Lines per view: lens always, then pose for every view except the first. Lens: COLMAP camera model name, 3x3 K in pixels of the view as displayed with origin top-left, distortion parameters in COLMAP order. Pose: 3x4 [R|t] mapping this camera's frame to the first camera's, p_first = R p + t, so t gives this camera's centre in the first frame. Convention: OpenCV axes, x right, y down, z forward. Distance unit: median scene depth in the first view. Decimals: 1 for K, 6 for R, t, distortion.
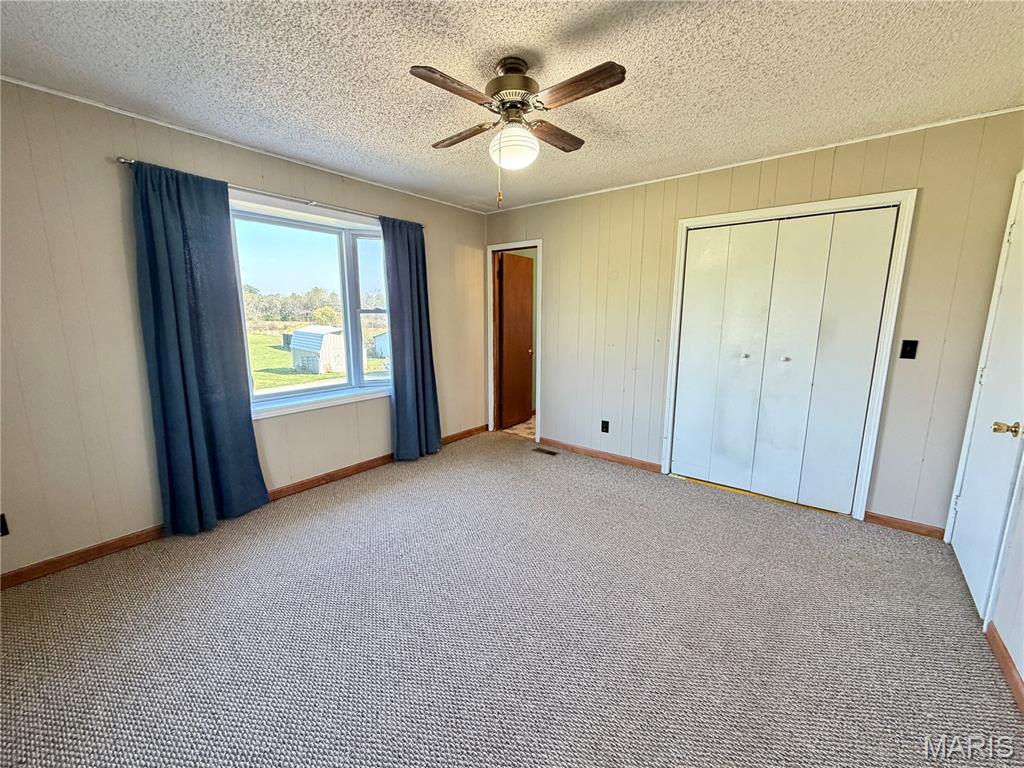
lens RADIAL K [[407.0, 0, 509.1], [0, 407.0, 383.1], [0, 0, 1]] dist [0.000377, 0.000003]
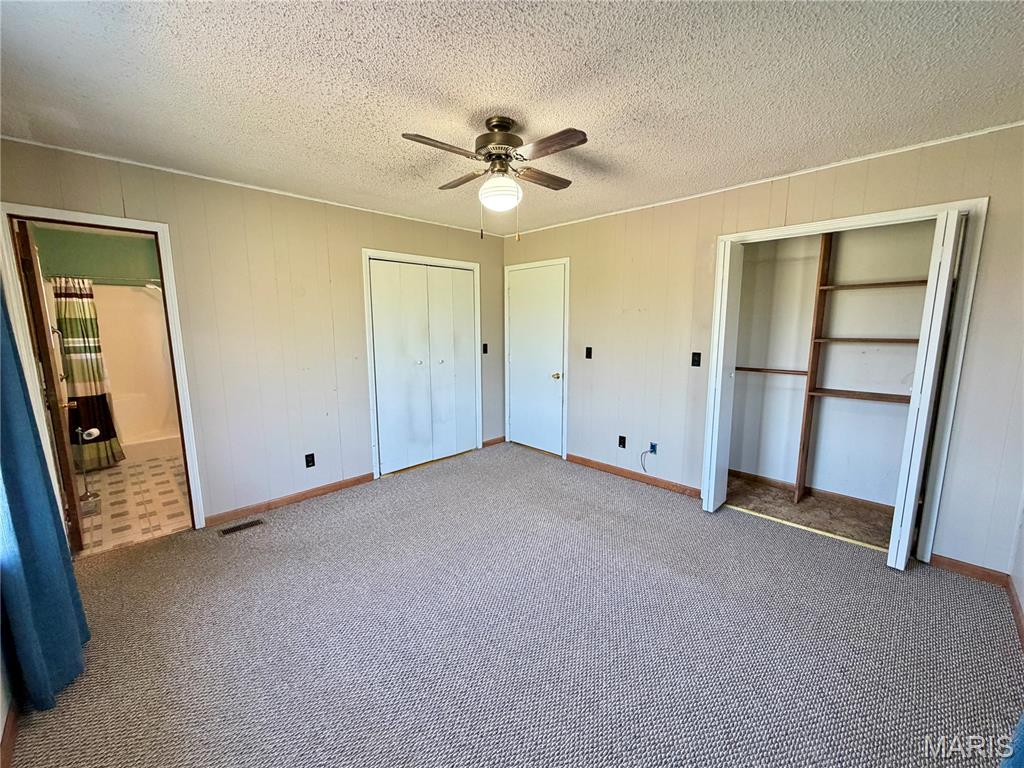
lens RADIAL K [[407.0, 0, 509.1], [0, 407.0, 383.1], [0, 0, 1]] dist [0.000377, 0.000003]
pose [[0.116730, -0.148429, 0.982010, -0.692093], [0.173364, 0.976634, 0.127008, -0.117998], [-0.977916, 0.155419, 0.139735, 0.527320]]
